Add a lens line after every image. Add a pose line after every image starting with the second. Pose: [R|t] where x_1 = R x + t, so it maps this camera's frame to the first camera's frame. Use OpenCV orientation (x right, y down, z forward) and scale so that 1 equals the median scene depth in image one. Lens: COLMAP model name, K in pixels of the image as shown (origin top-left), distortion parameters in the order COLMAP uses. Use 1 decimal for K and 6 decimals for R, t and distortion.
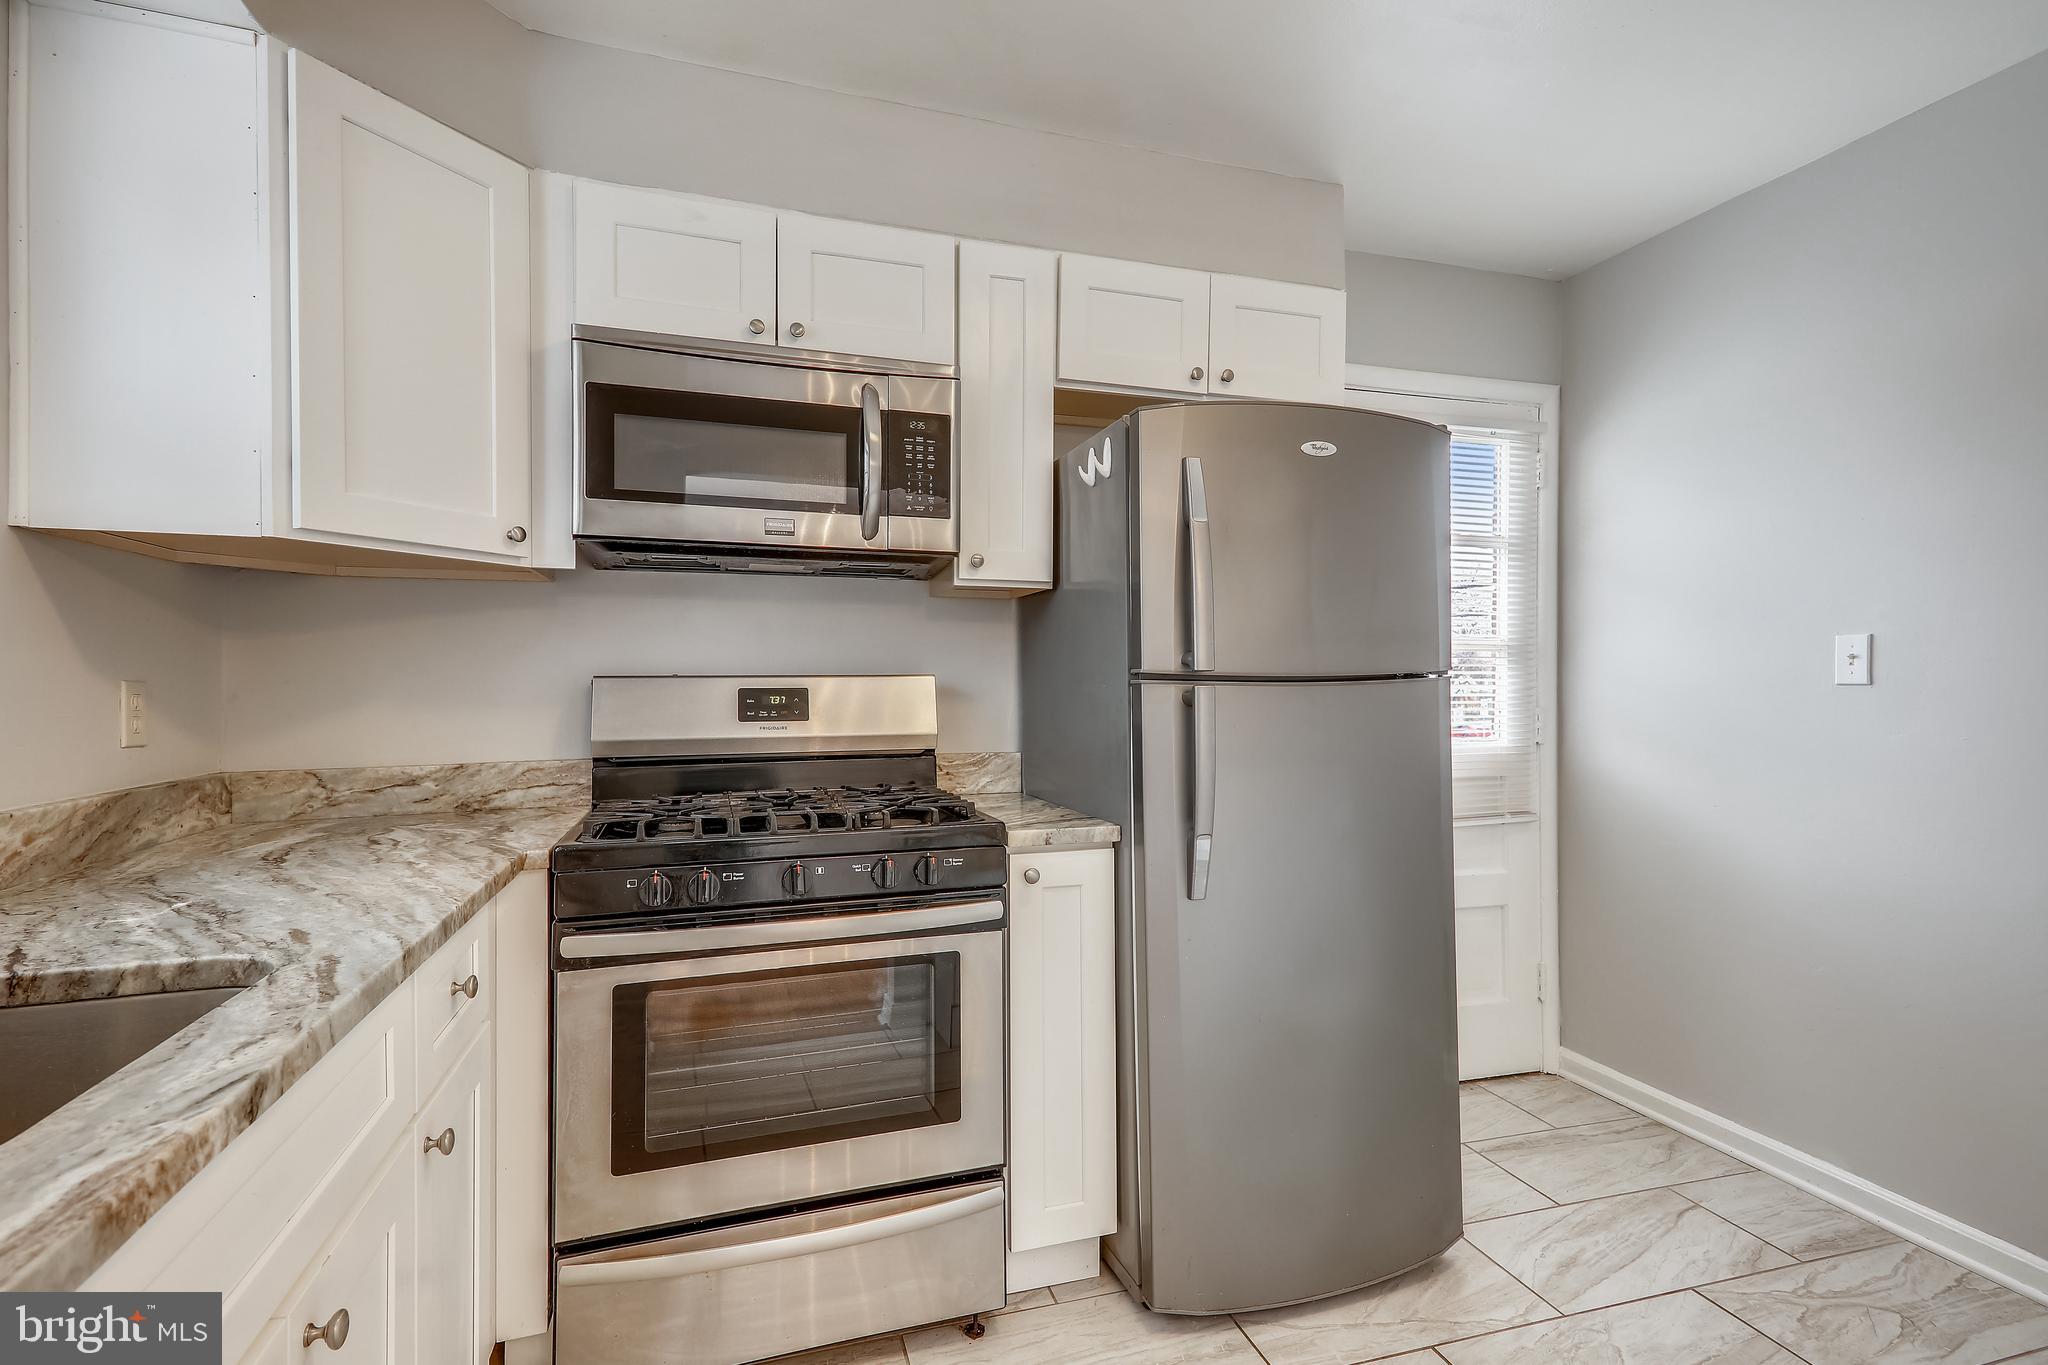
lens RADIAL K [[995.8, 0, 1034.6], [0, 995.8, 680.1], [0, 0, 1]] dist [0.022162, -0.000155]
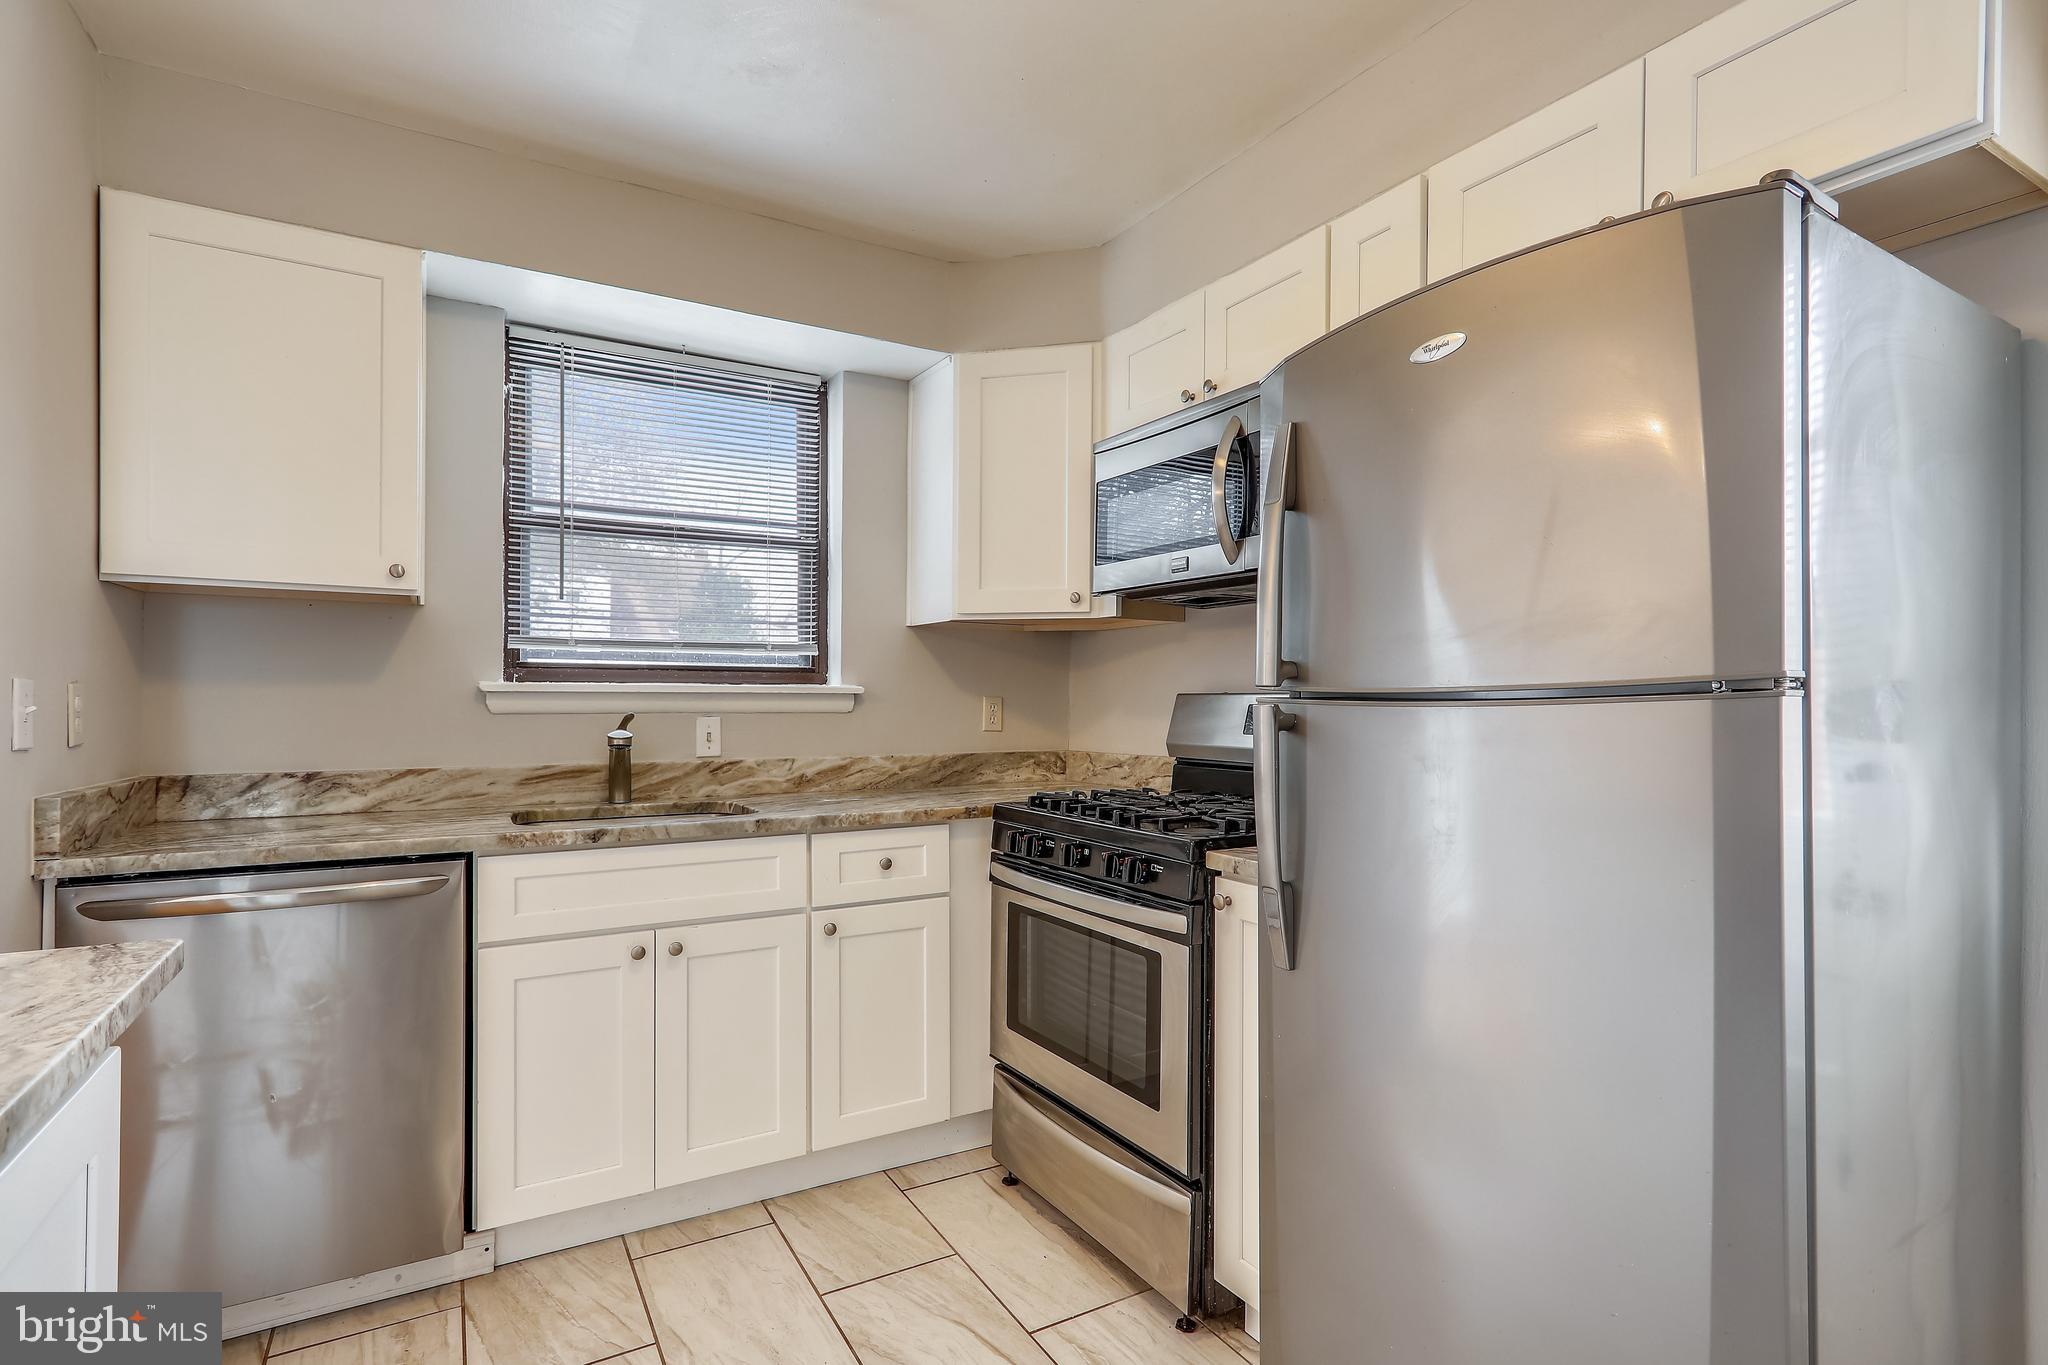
lens RADIAL K [[995.8, 0, 1014.7], [0, 995.8, 695.8], [0, 0, 1]] dist [0.022162, -0.000155]
pose [[0.207481, 0.000599, -0.978239, 0.826413], [-0.003910, 0.999992, -0.000217, -0.000702], [0.978231, 0.003870, 0.207481, 0.556798]]
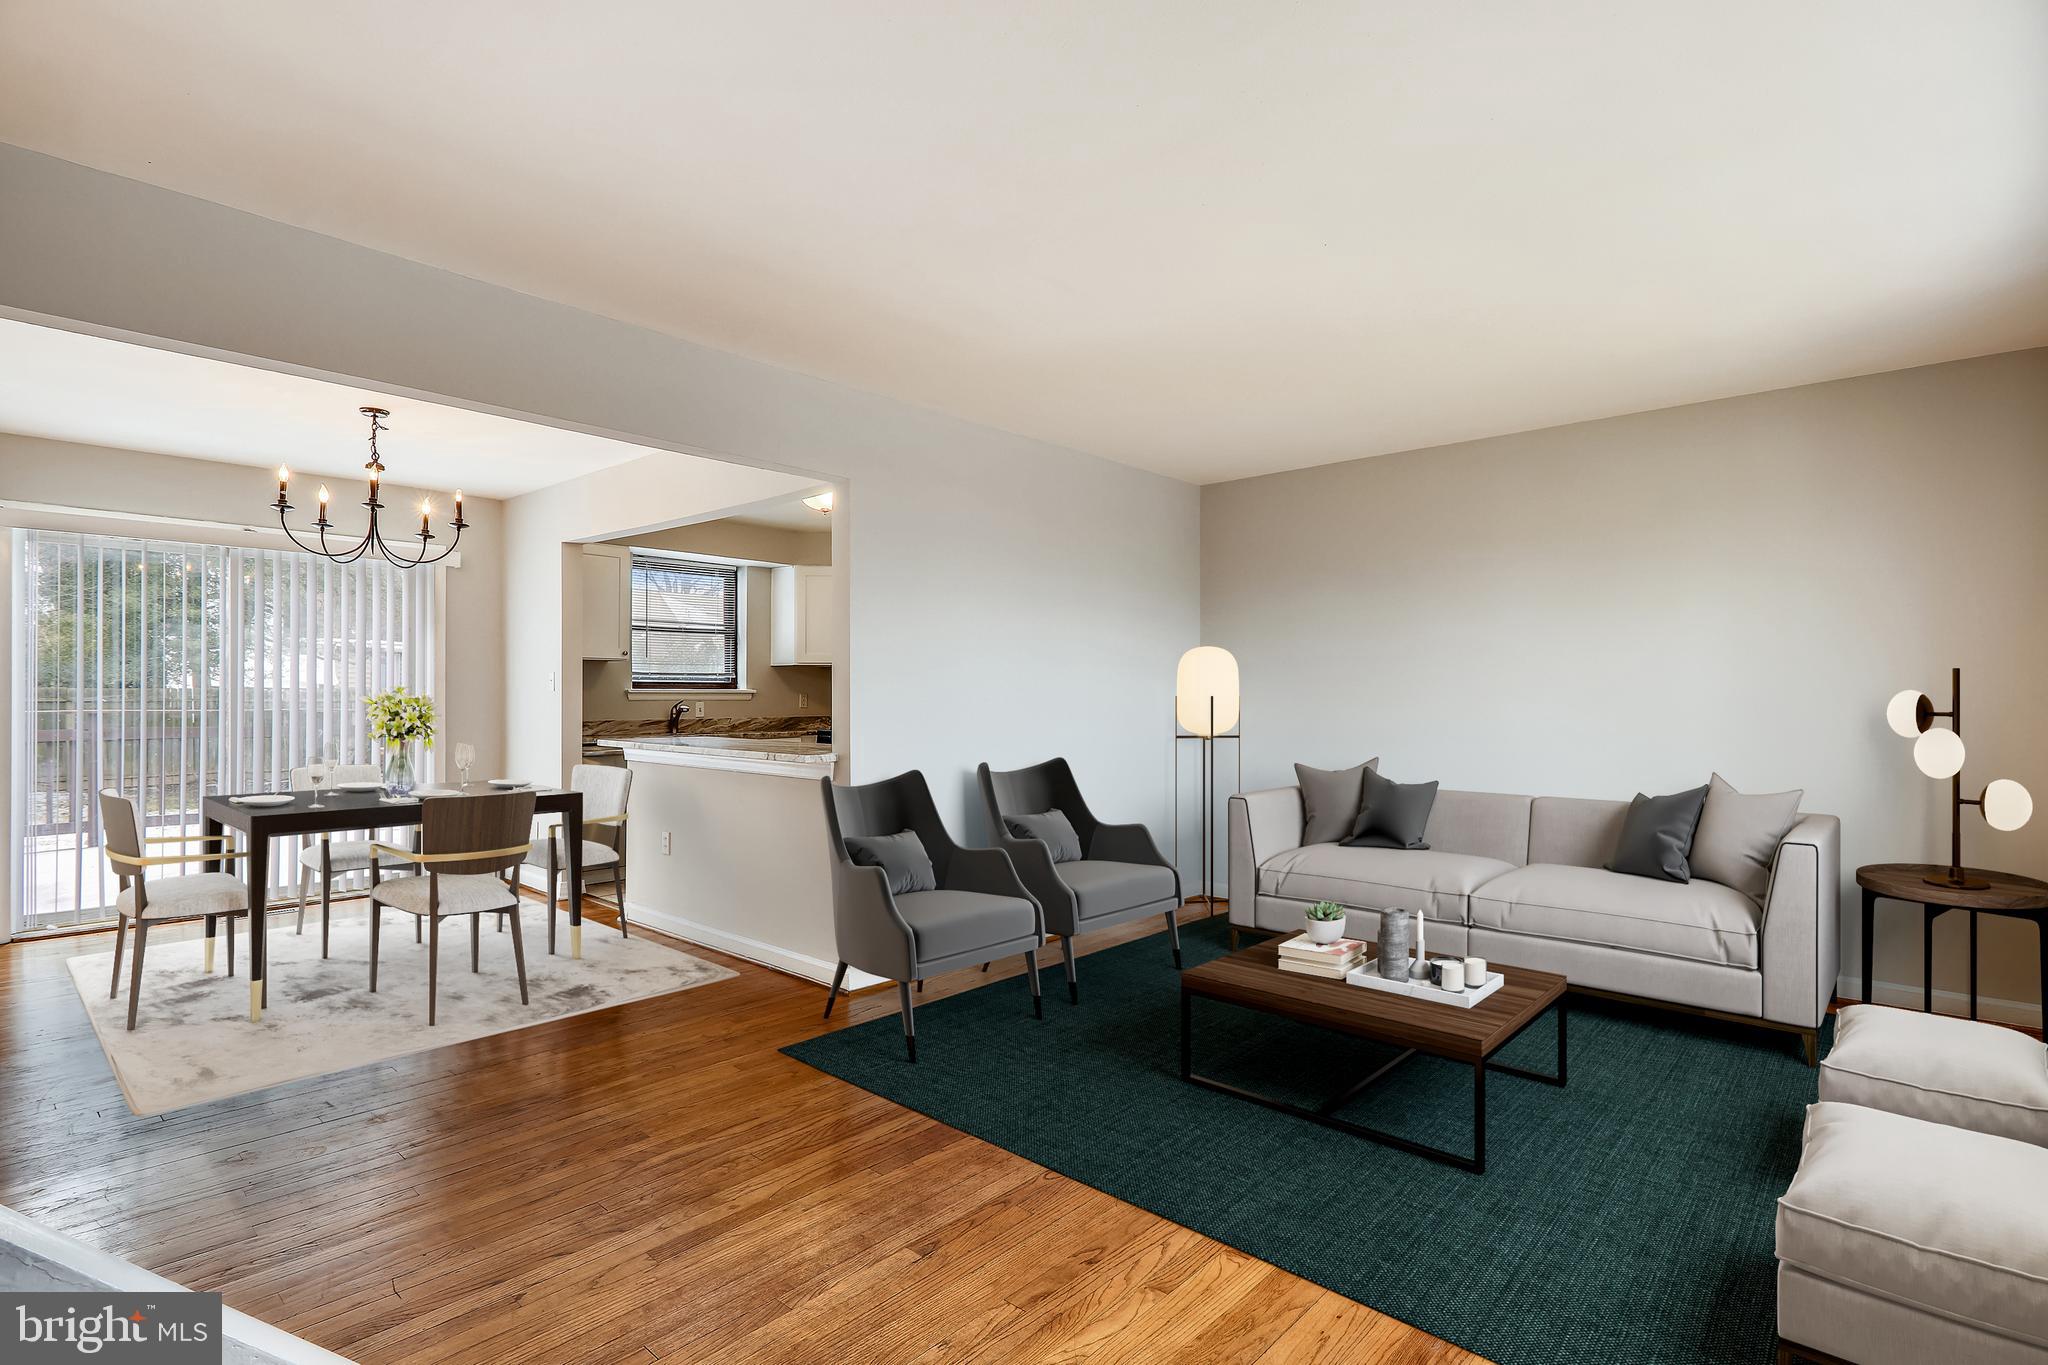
lens RADIAL K [[995.8, 0, 1020.2], [0, 995.8, 689.5], [0, 0, 1]] dist [0.022162, -0.000155]
pose [[0.492087, -0.006449, -0.870522, 3.129858], [-0.002605, 0.999957, -0.008880, 0.014492], [0.870542, 0.006637, 0.492049, -0.348844]]
